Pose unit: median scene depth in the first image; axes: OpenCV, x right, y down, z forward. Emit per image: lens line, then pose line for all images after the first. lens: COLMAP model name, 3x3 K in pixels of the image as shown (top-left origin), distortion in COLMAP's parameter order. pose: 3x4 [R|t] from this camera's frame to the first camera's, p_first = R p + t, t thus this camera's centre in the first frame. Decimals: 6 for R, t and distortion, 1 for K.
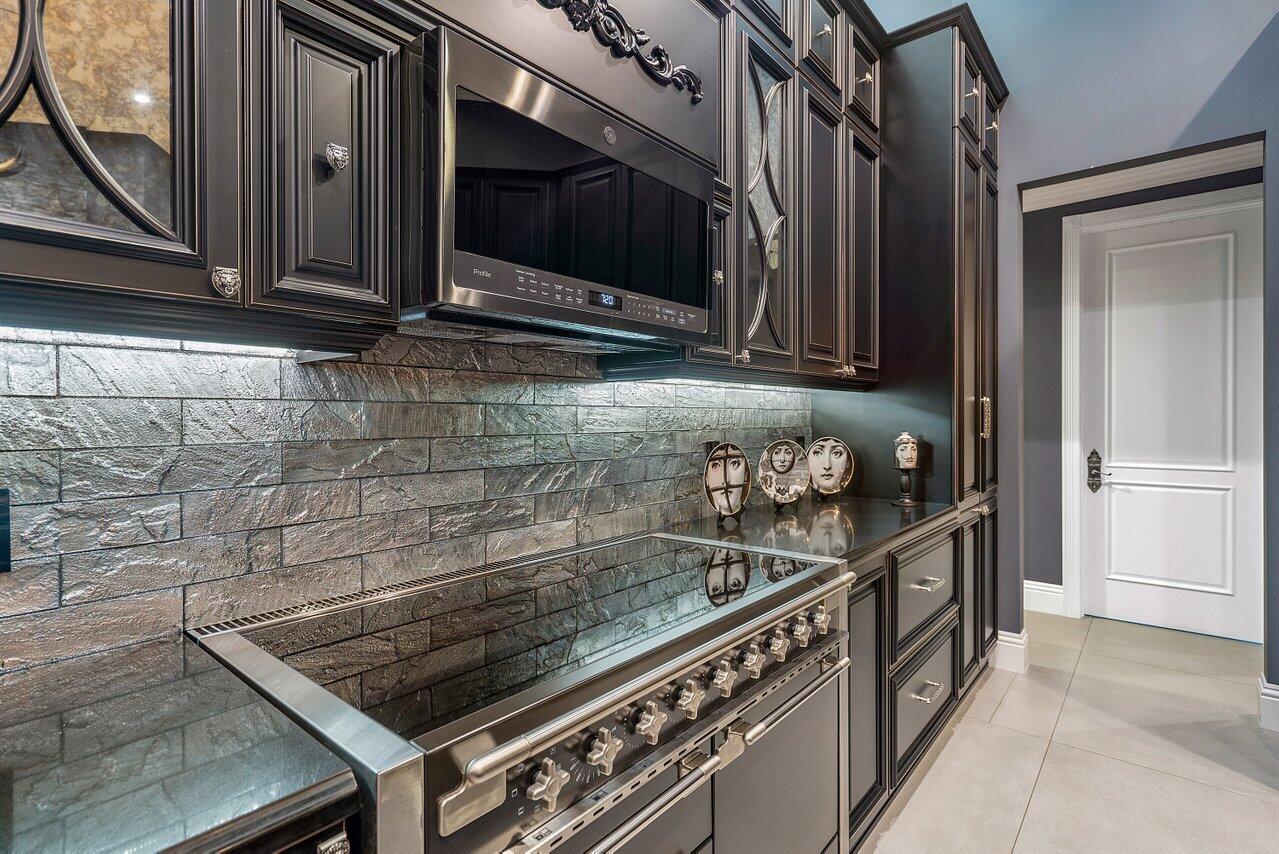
lens RADIAL K [[606.9, 0, 634.5], [0, 606.9, 426.5], [0, 0, 1]] dist [-0.019470, 0.002948]
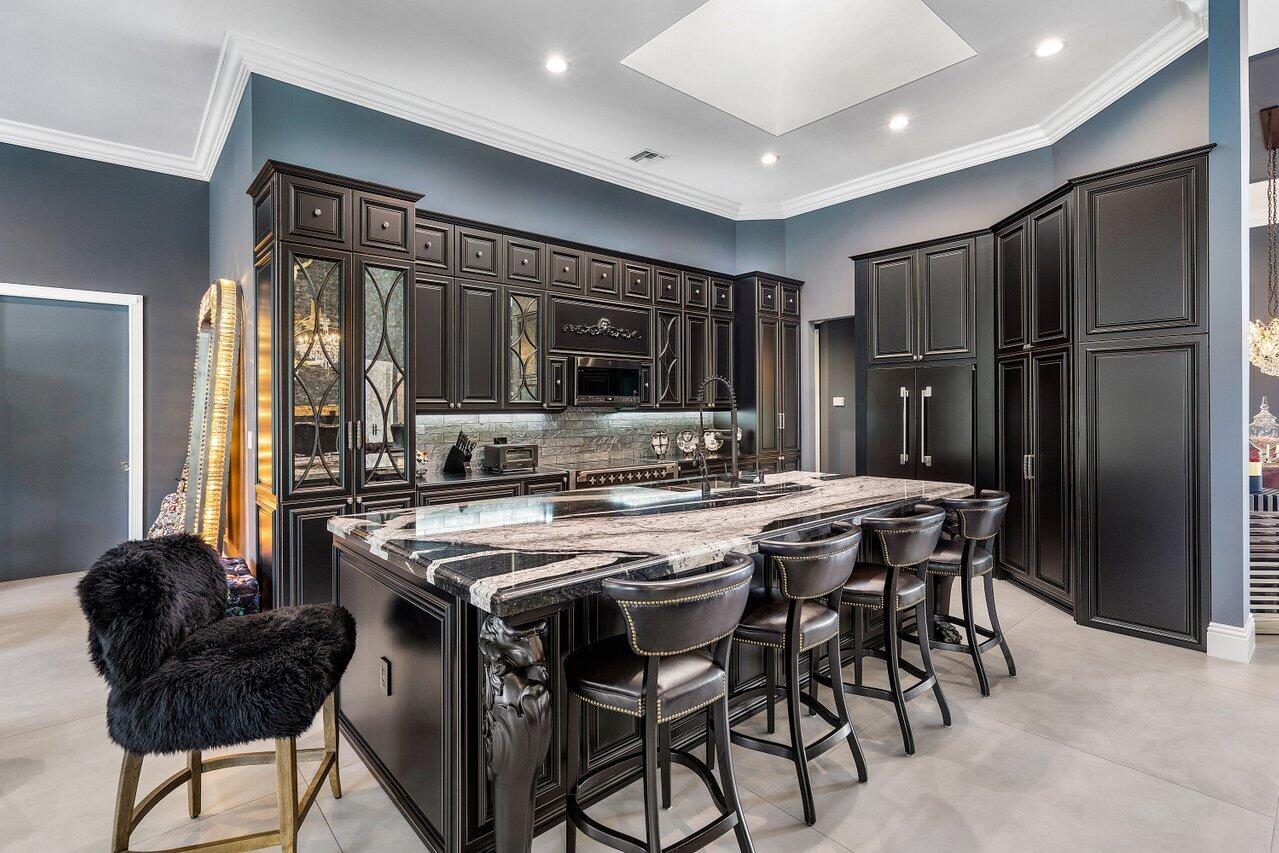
lens RADIAL K [[606.9, 0, 641.7], [0, 606.9, 416.9], [0, 0, 1]] dist [-0.019470, 0.002948]
pose [[0.988643, -0.000740, -0.150282, 0.564118], [0.001221, 0.999994, 0.003107, -0.056703], [0.150279, -0.003255, 0.988638, -2.226047]]
